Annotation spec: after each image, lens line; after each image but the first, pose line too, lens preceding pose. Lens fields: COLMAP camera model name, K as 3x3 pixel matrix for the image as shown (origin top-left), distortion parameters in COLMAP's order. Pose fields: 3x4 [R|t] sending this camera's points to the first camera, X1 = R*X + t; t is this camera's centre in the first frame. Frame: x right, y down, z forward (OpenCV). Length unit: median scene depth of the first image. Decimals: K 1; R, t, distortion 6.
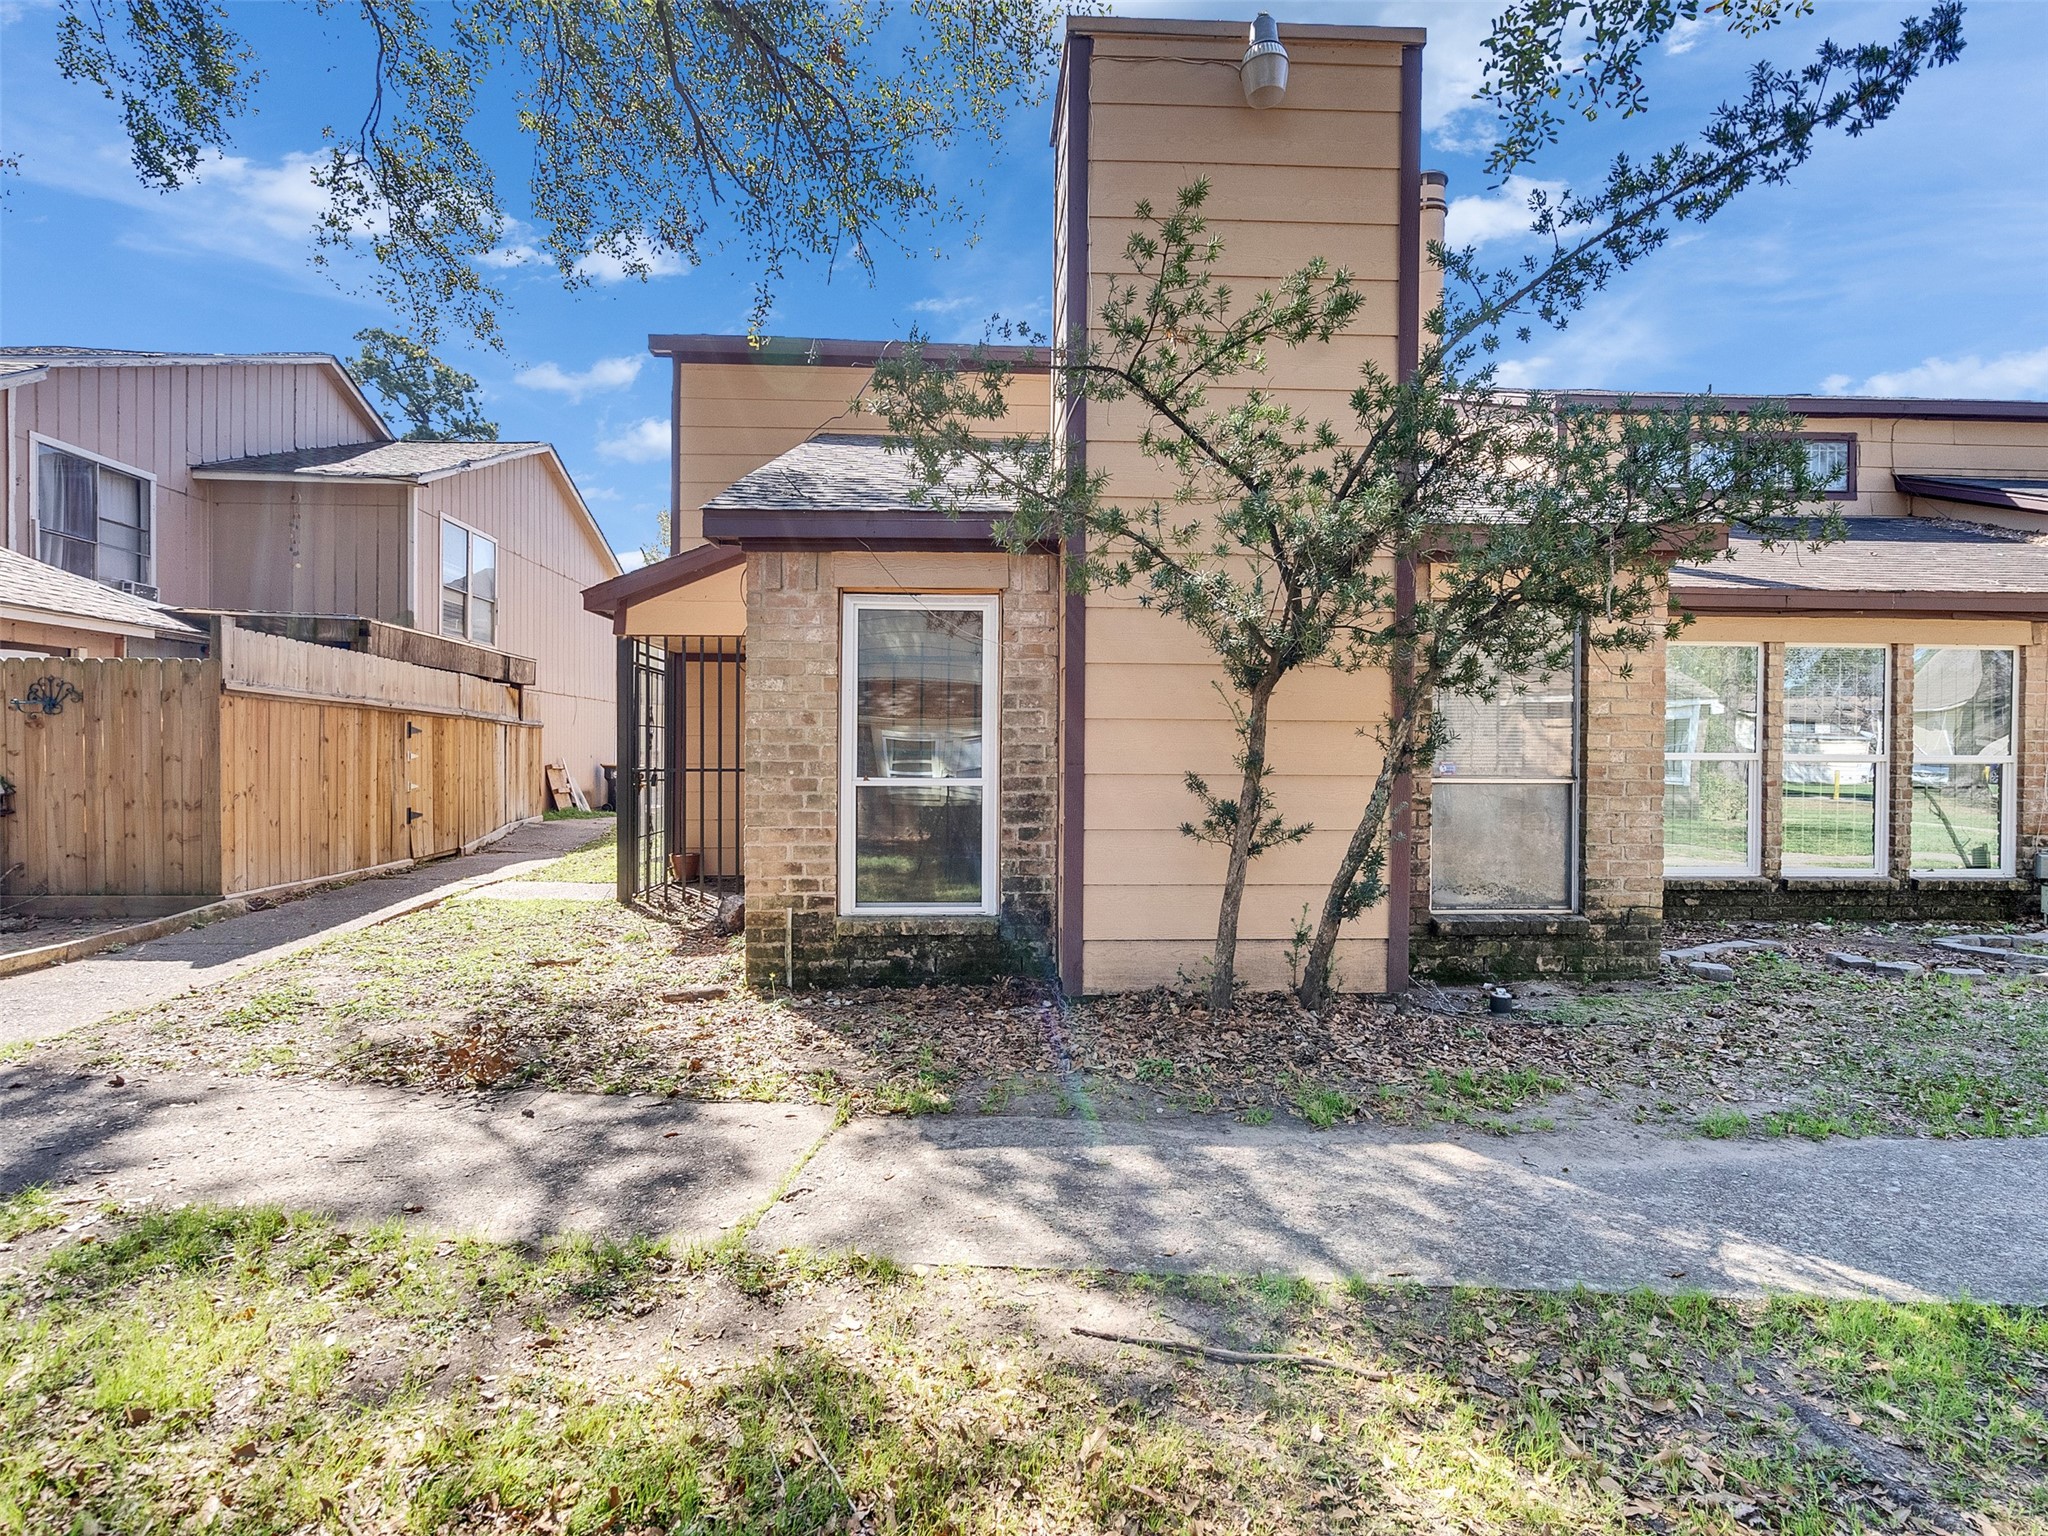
lens RADIAL K [[1048.1, 0, 1016.4], [0, 1048.1, 765.2], [0, 0, 1]] dist [-0.006545, 0.004416]
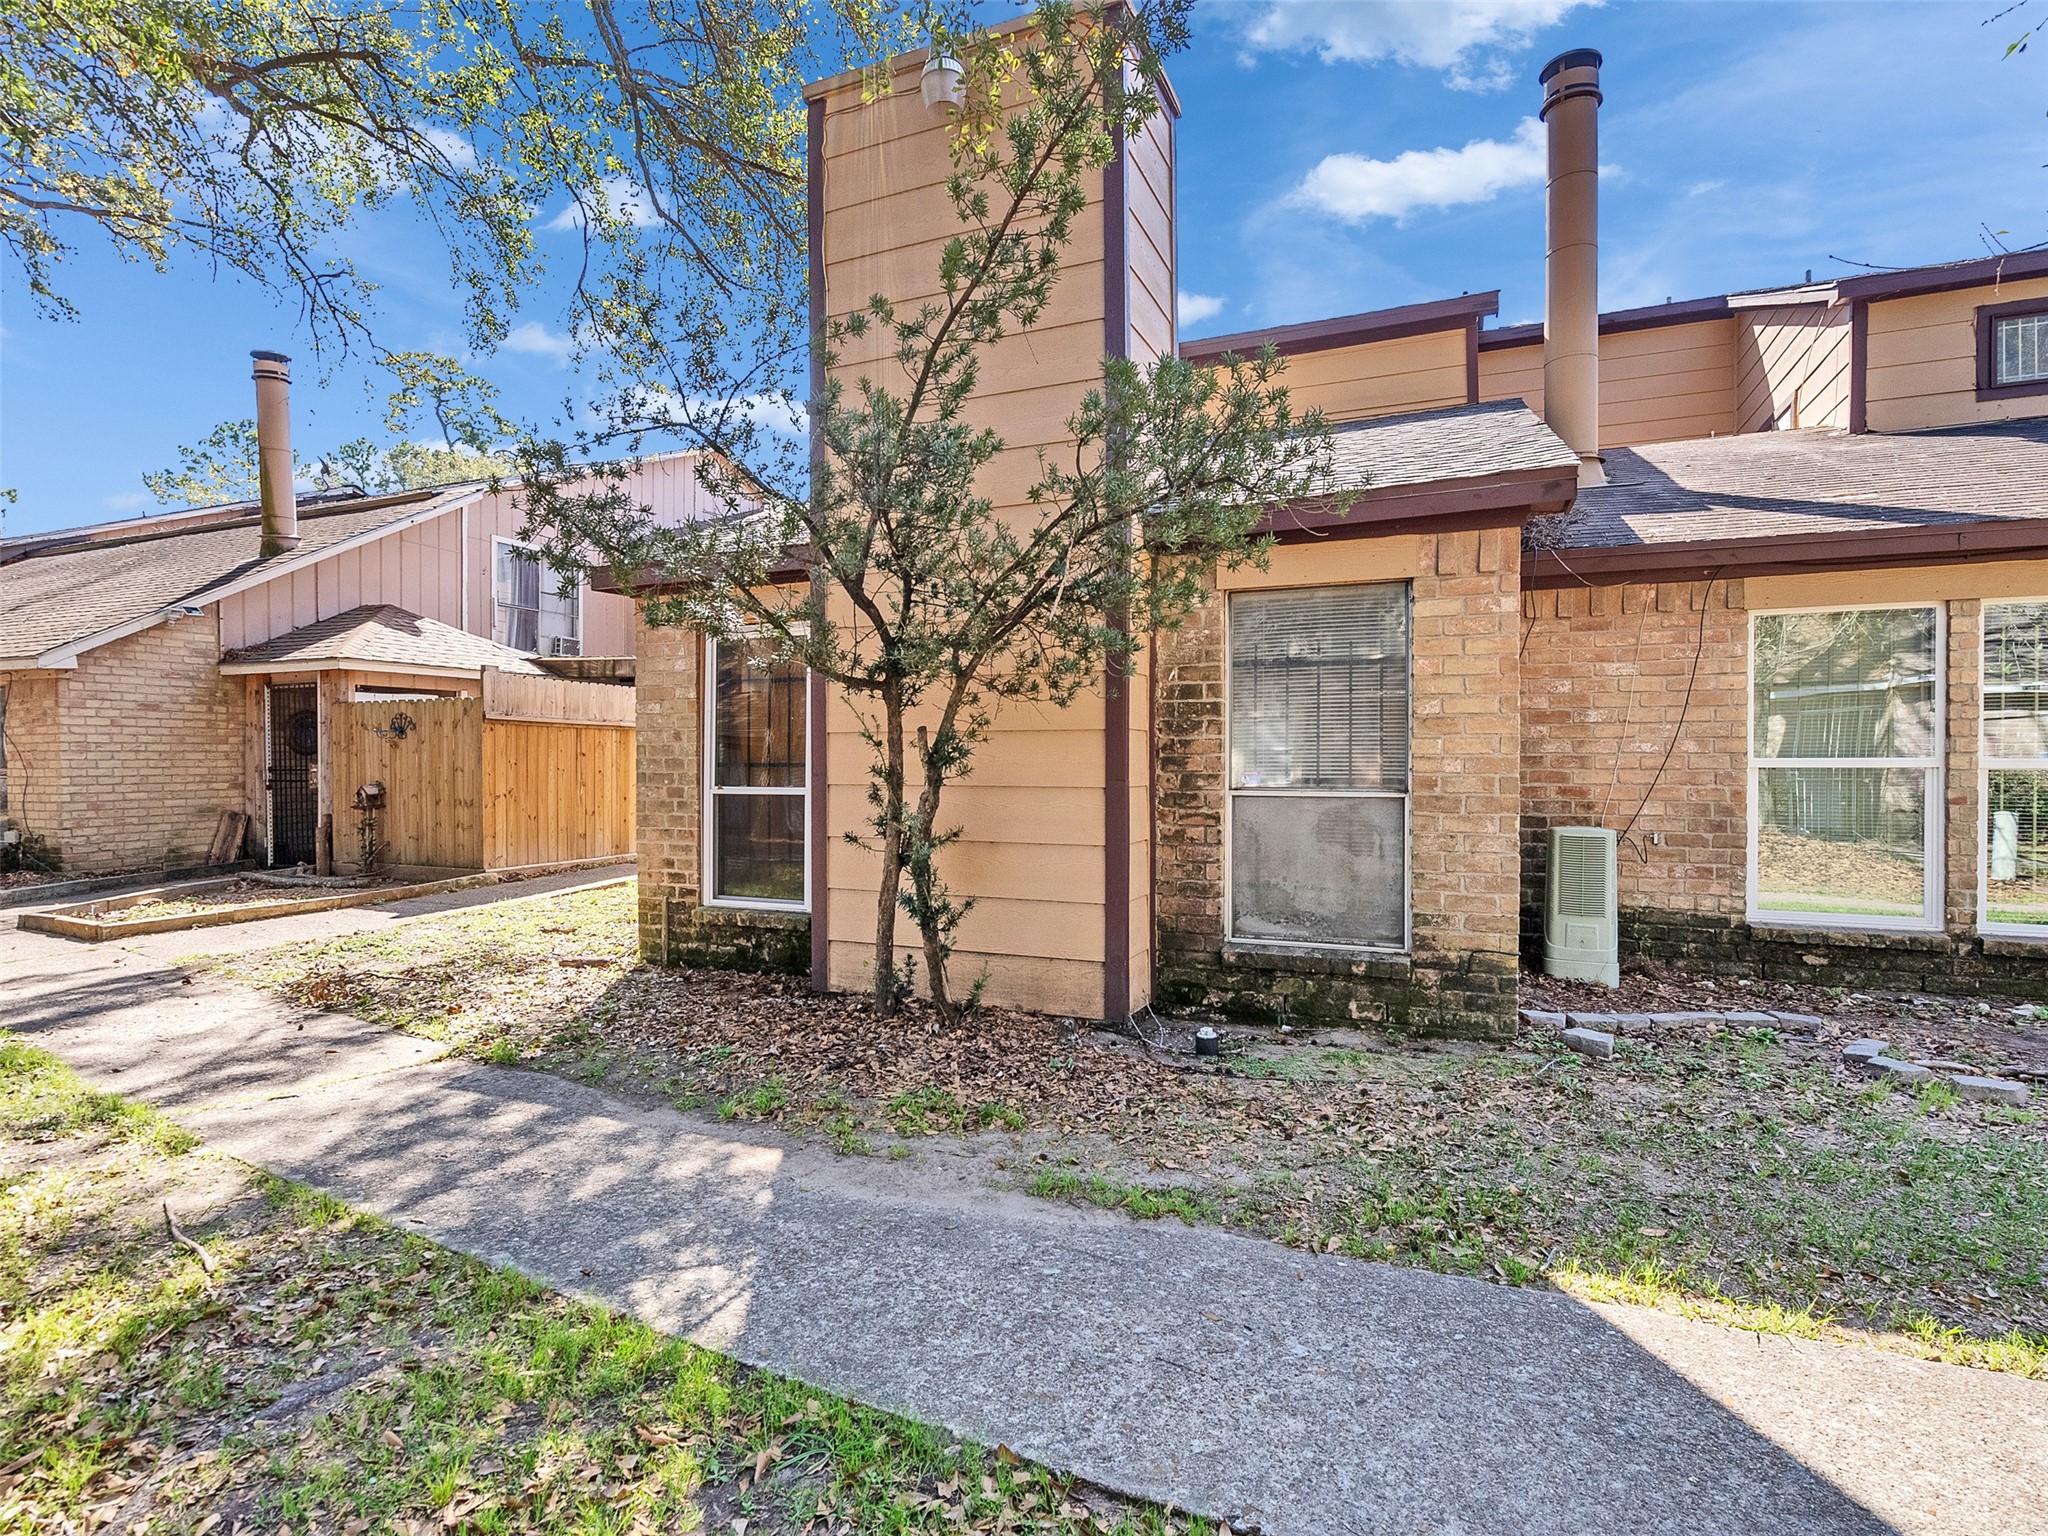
lens RADIAL K [[1048.1, 0, 990.7], [0, 1048.1, 765.1], [0, 0, 1]] dist [-0.006545, 0.004416]
pose [[0.893092, -0.003960, -0.449856, 0.637487], [0.001438, 0.999981, -0.005947, -0.004439], [0.449872, 0.004664, 0.893081, 0.109160]]
